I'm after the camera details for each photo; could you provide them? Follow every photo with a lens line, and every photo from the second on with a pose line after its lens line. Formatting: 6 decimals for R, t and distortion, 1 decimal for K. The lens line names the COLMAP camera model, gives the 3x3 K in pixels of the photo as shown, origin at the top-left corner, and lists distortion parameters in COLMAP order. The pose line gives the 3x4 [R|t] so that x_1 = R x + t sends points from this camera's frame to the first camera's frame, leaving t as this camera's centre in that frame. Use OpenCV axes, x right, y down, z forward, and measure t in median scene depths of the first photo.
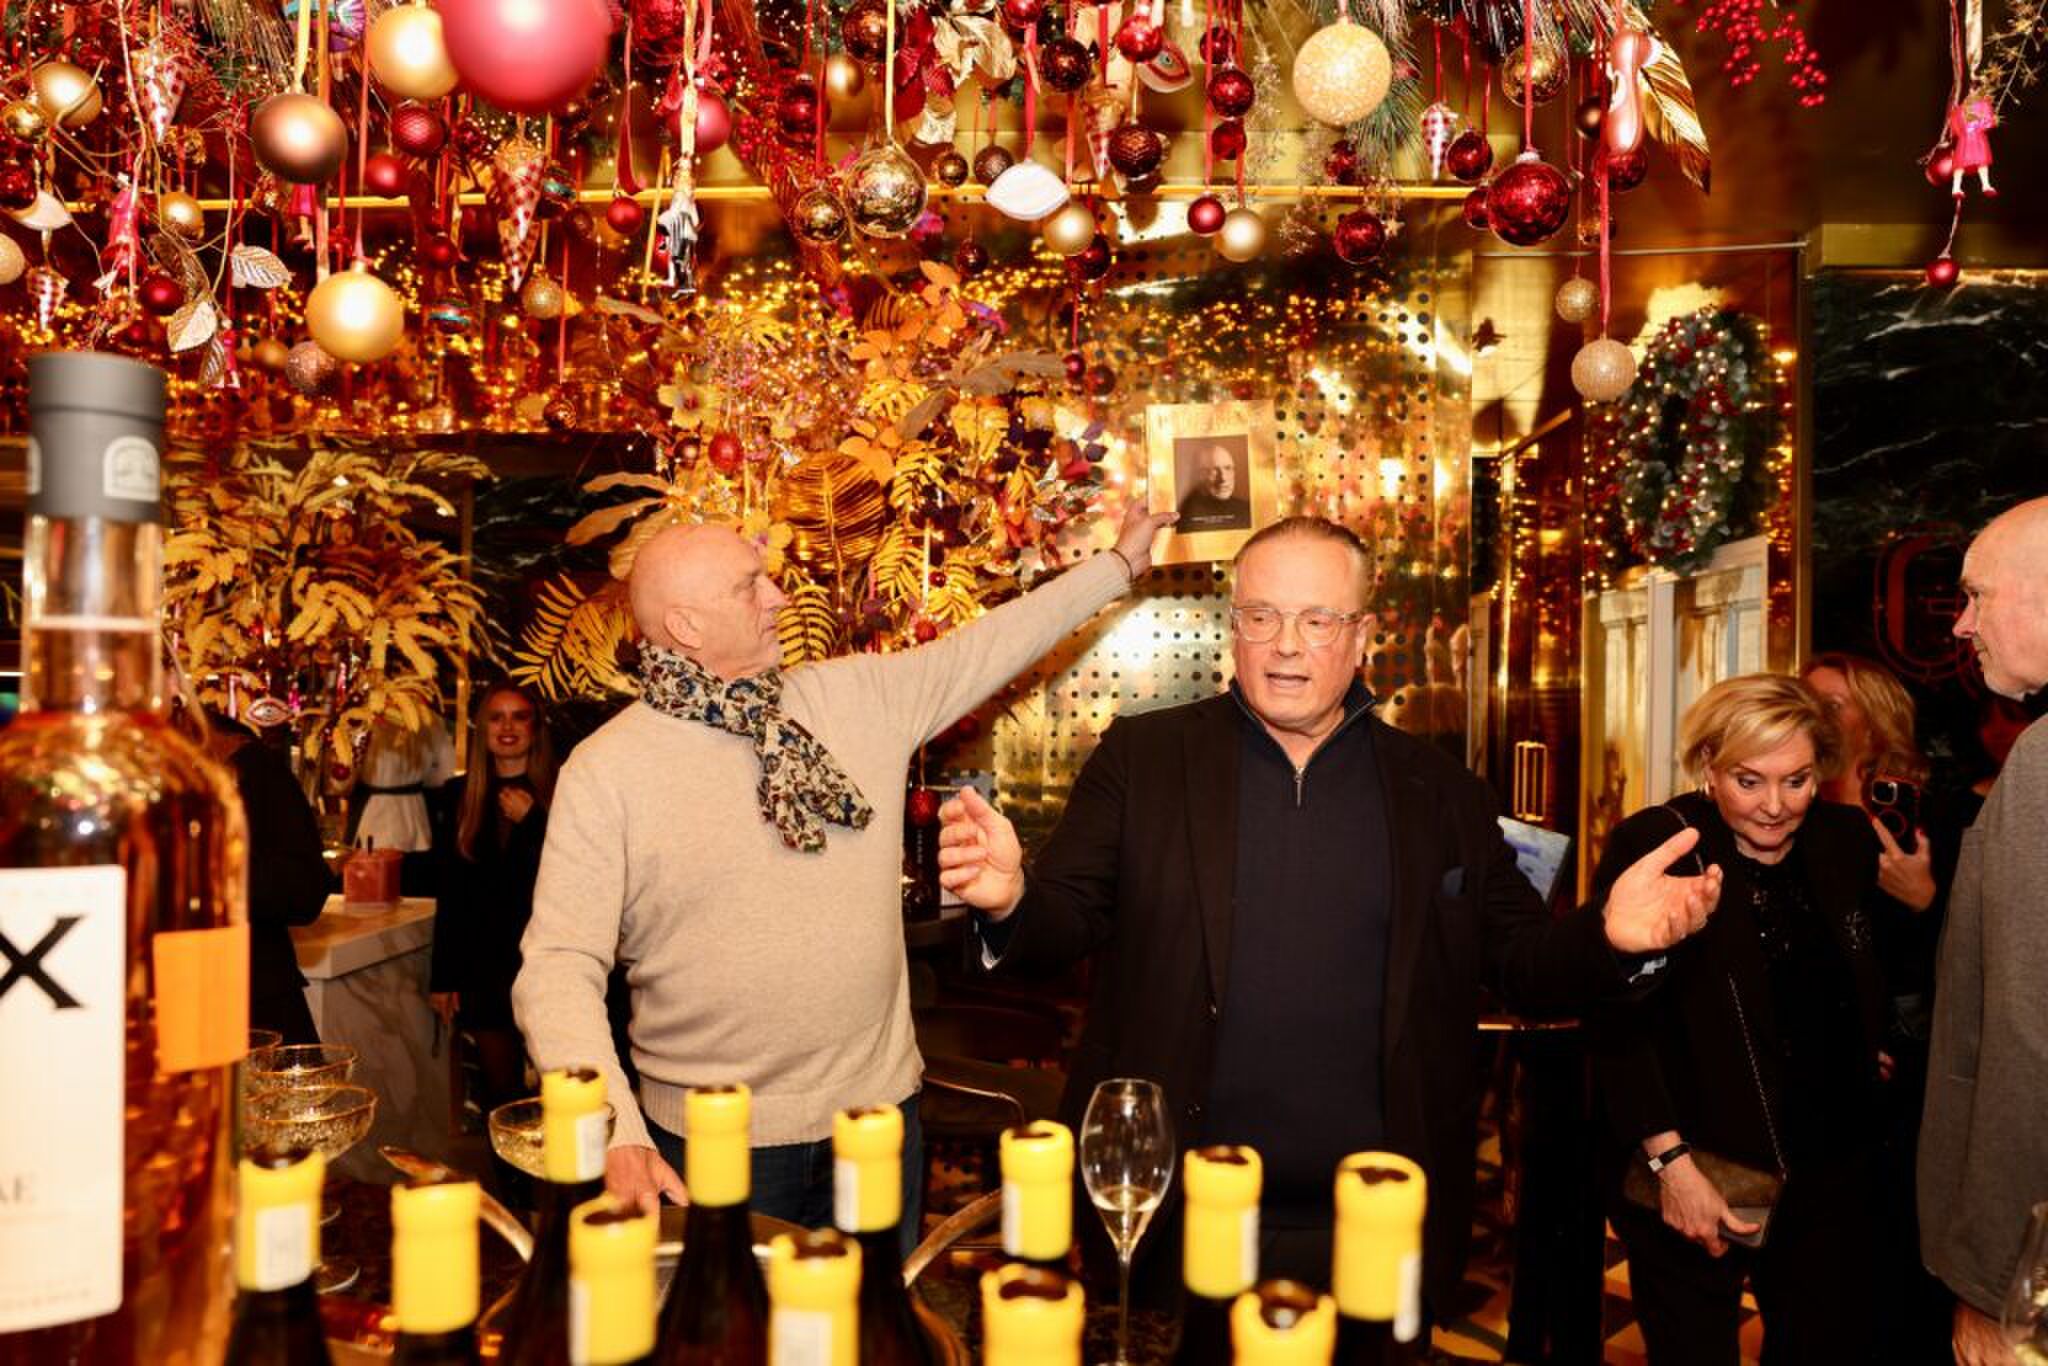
lens RADIAL K [[1388.2, 0, 1024.0], [0, 1388.2, 683.0], [0, 0, 1]] dist [-0.092823, 0.081398]
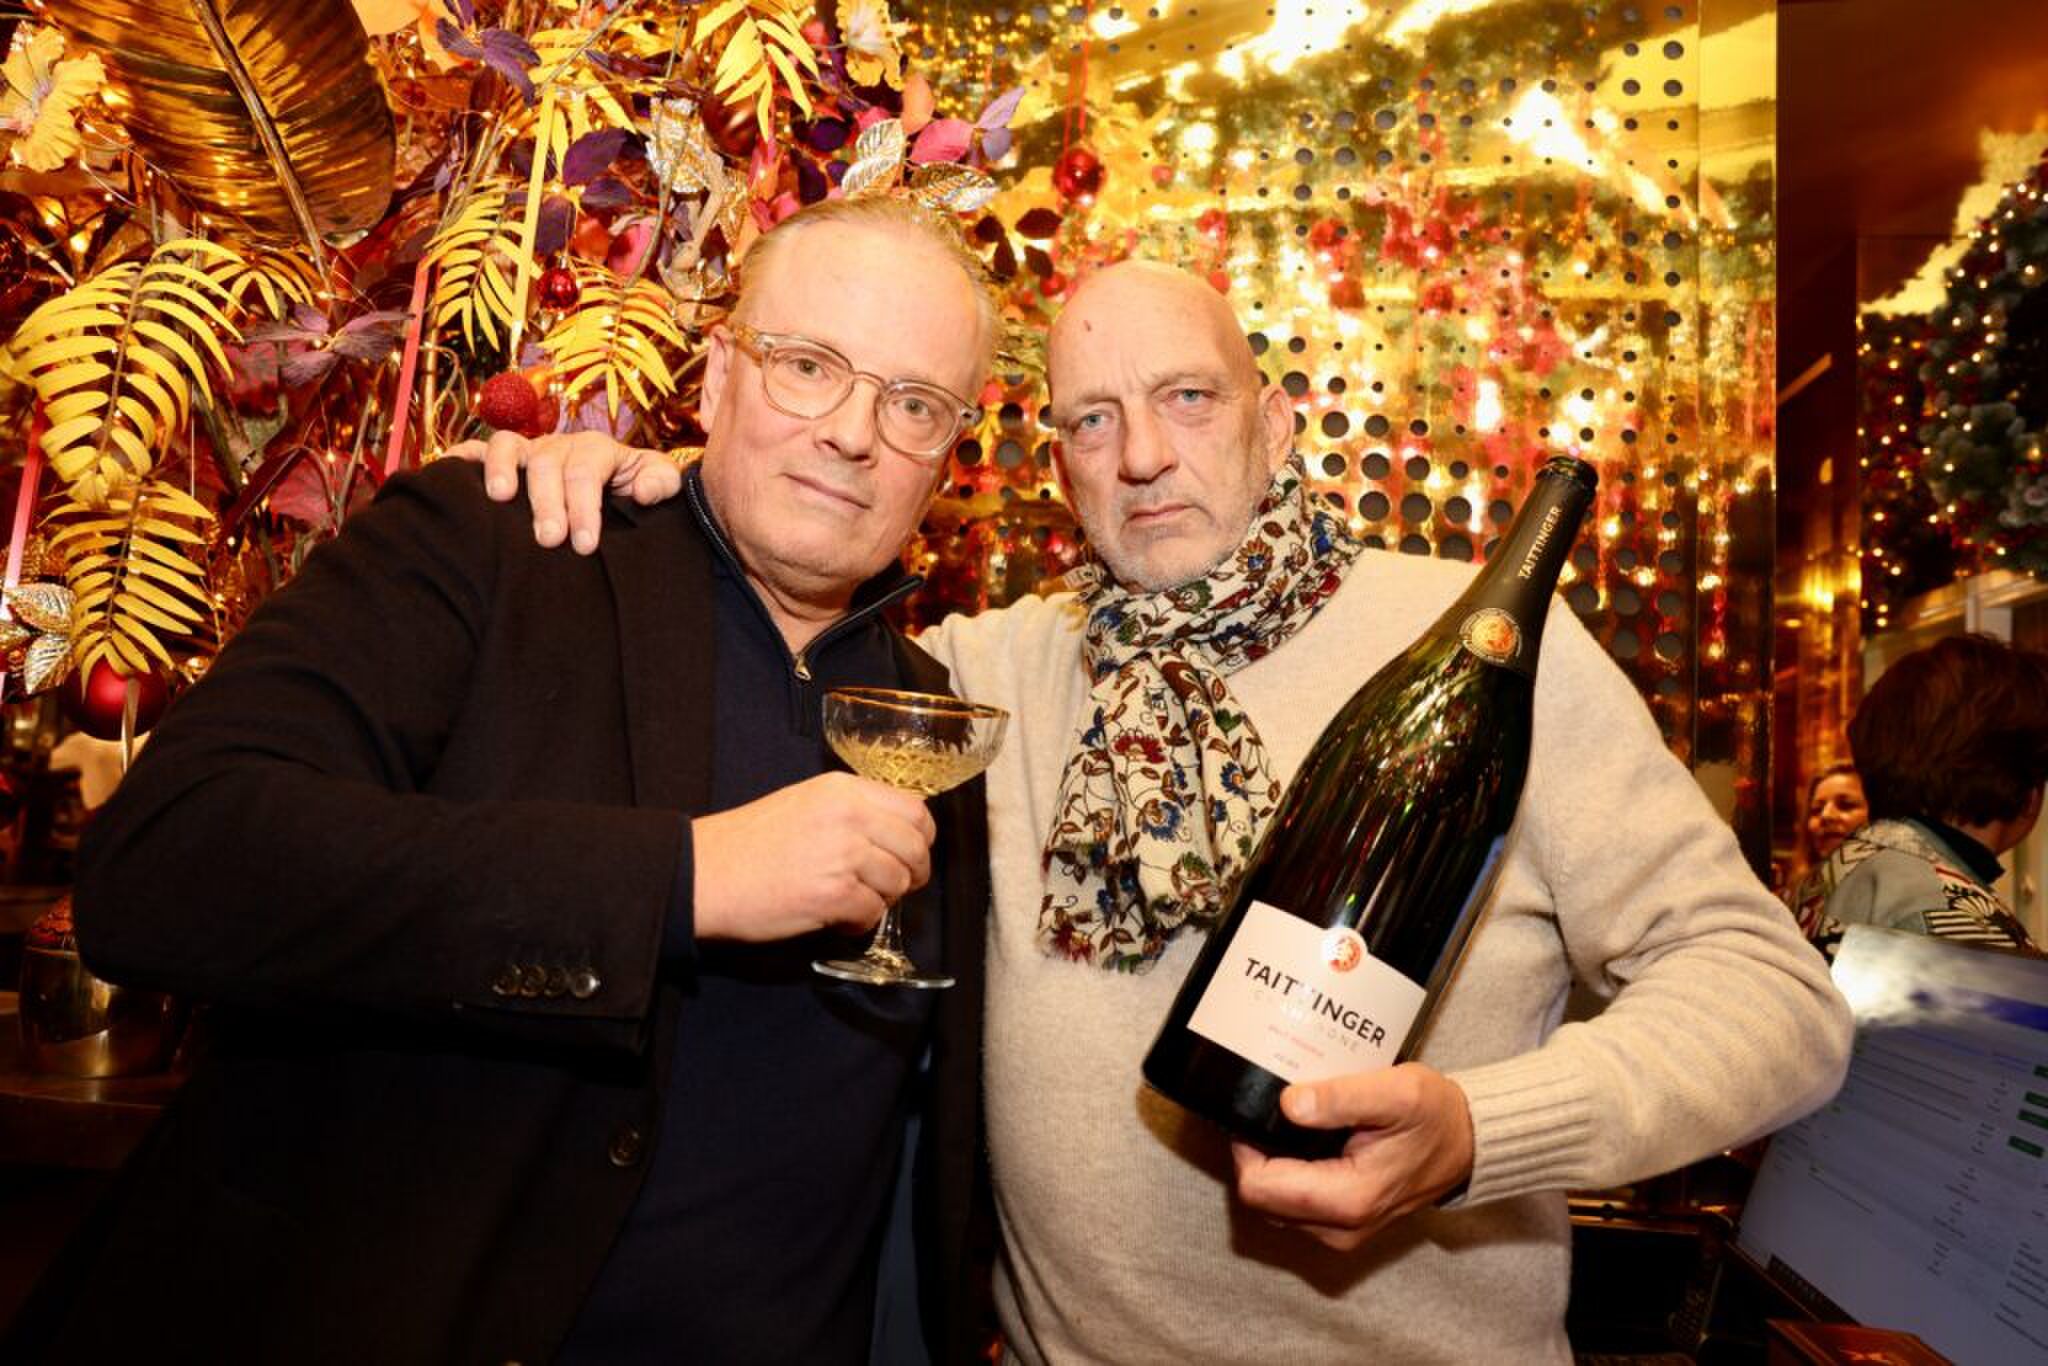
lens RADIAL K [[1388.2, 0, 1024.0], [0, 1388.2, 683.0], [0, 0, 1]] dist [-0.092823, 0.081398]
pose [[0.995979, 0.044140, -0.077954, 0.090051], [-0.051873, 0.993620, -0.100143, 0.060515], [0.073036, 0.103784, 0.991915, 0.447991]]
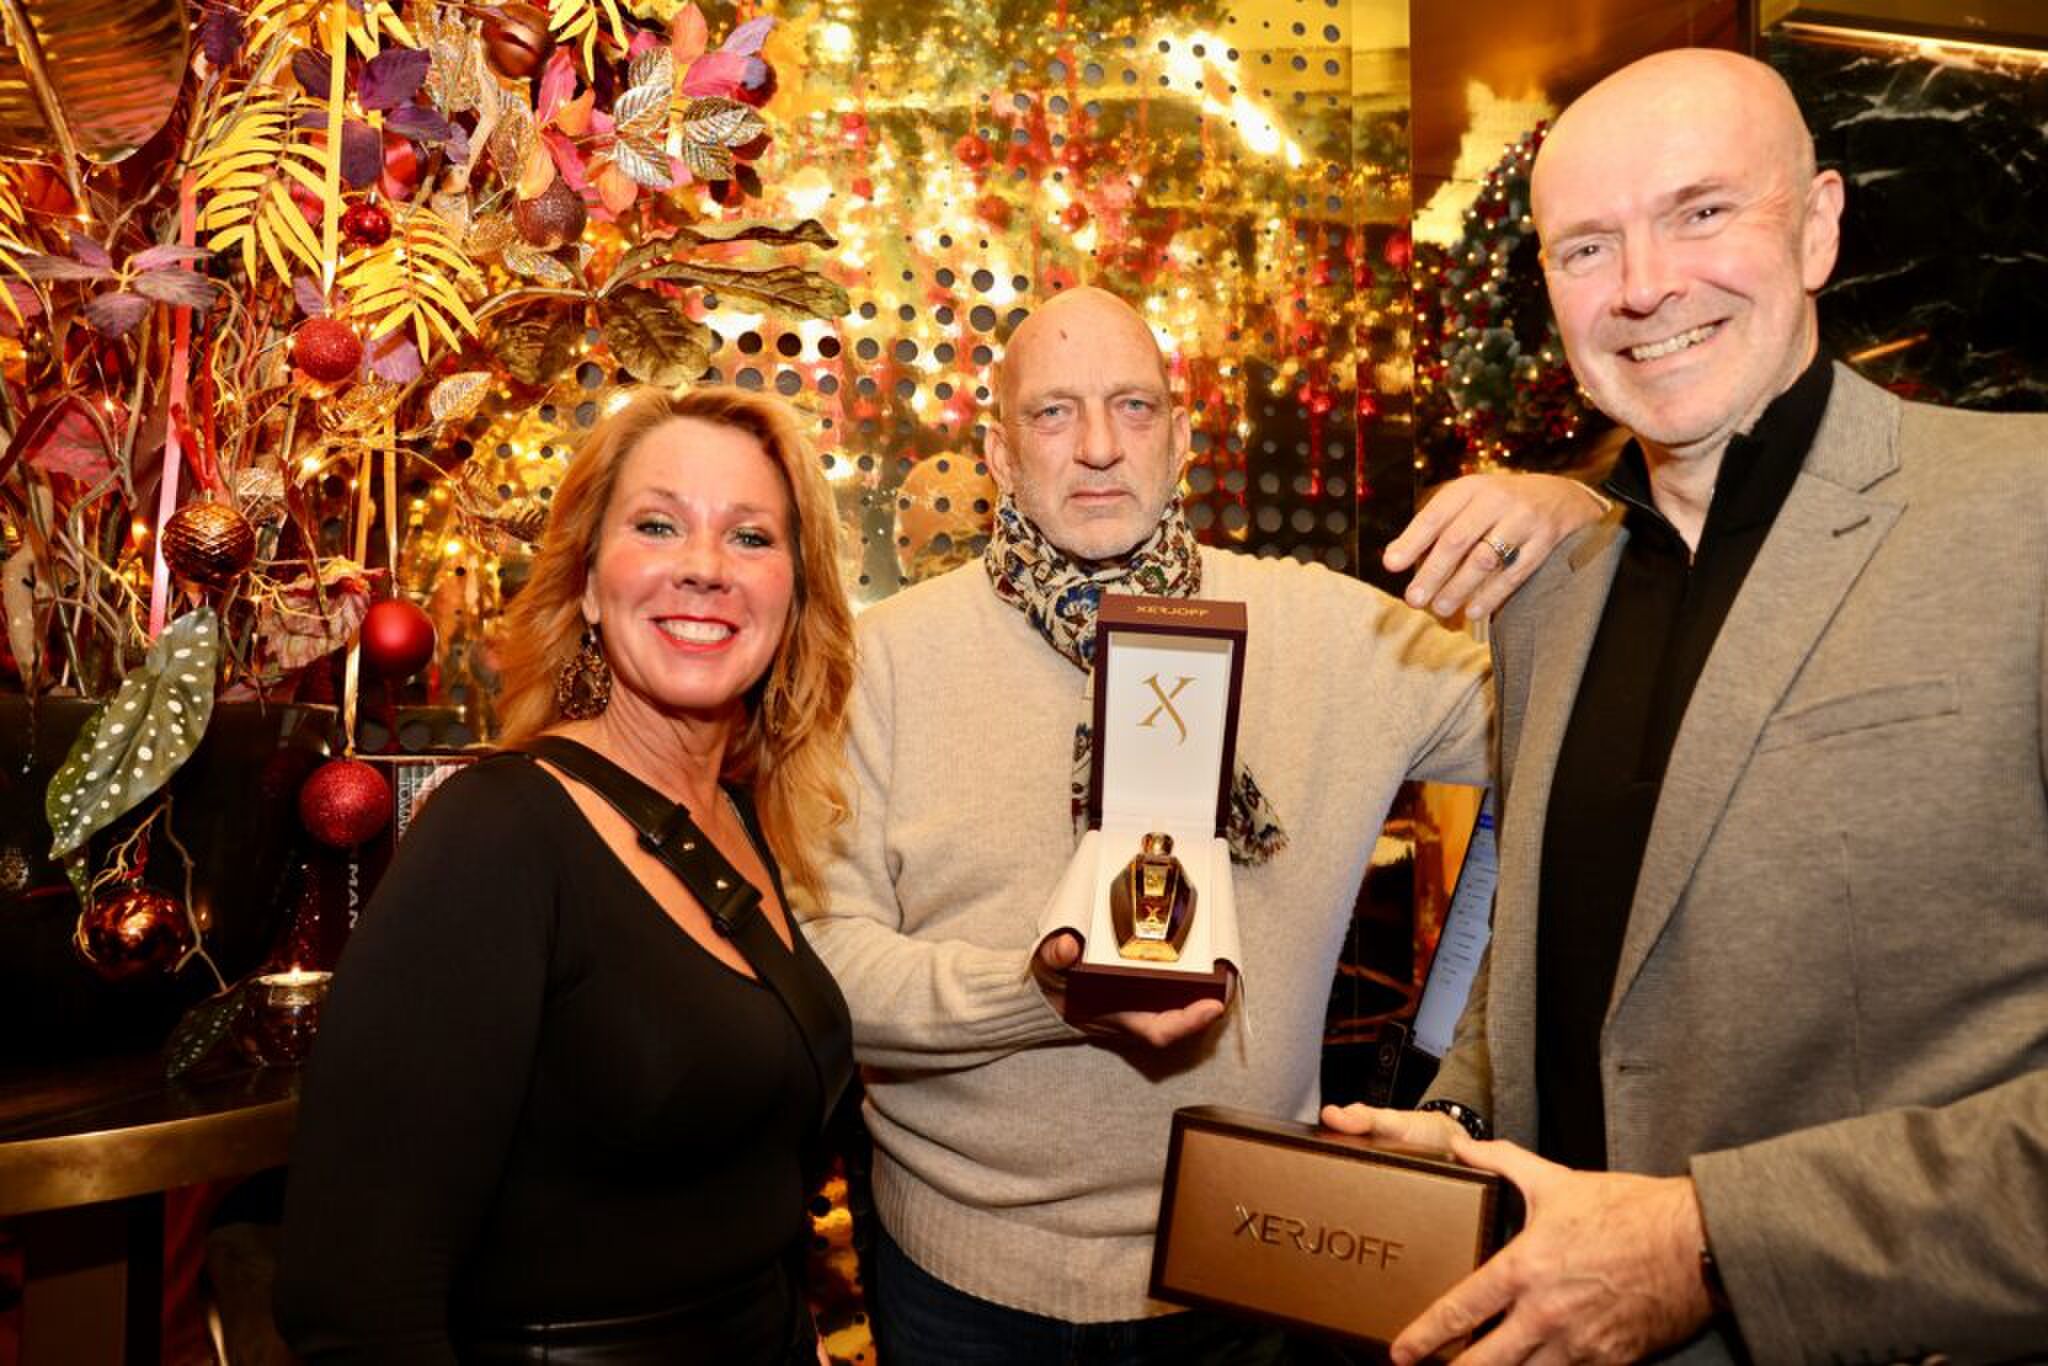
lens RADIAL K [[1388.2, 0, 1024.0], [0, 1388.2, 683.0], [0, 0, 1]] dist [-0.092823, 0.081398]
pose [[0.963887, -0.004384, 0.266275, 0.012248], [0.007684, 0.999906, -0.011350, 0.047562], [-0.266200, 0.012986, 0.963830, 0.424240]]
